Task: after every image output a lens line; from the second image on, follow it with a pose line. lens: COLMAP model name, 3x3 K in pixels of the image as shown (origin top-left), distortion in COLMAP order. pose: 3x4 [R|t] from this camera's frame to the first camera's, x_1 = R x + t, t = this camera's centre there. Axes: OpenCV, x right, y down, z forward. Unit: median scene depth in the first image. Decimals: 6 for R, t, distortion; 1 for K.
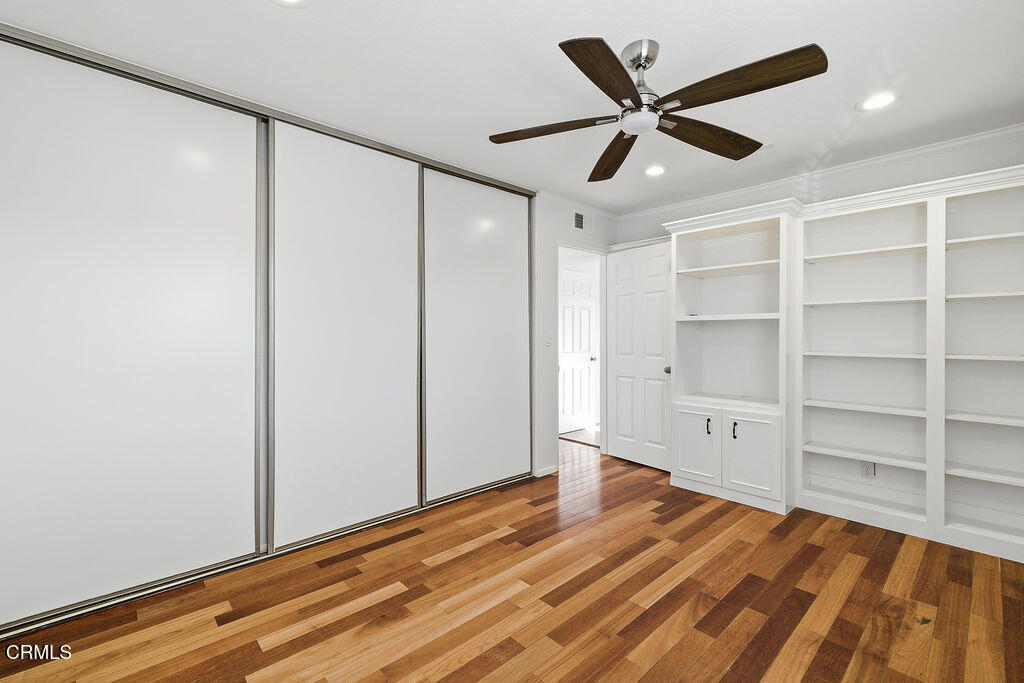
lens RADIAL K [[431.2, 0, 504.4], [0, 431.2, 337.6], [0, 0, 1]] dist [0.002221, -0.000478]
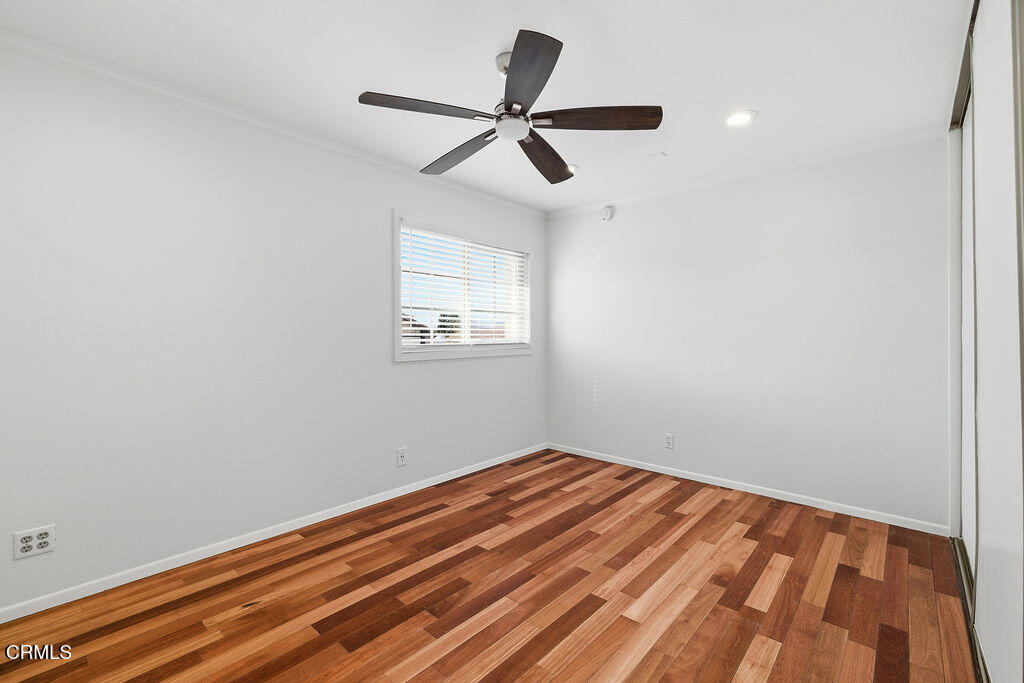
lens RADIAL K [[431.2, 0, 504.4], [0, 431.2, 337.6], [0, 0, 1]] dist [0.002221, -0.000478]
pose [[-0.996942, -0.002931, -0.078084, 0.402489], [-0.003021, 0.999995, 0.001033, -0.010727], [0.078081, 0.001265, -0.996946, 1.998862]]
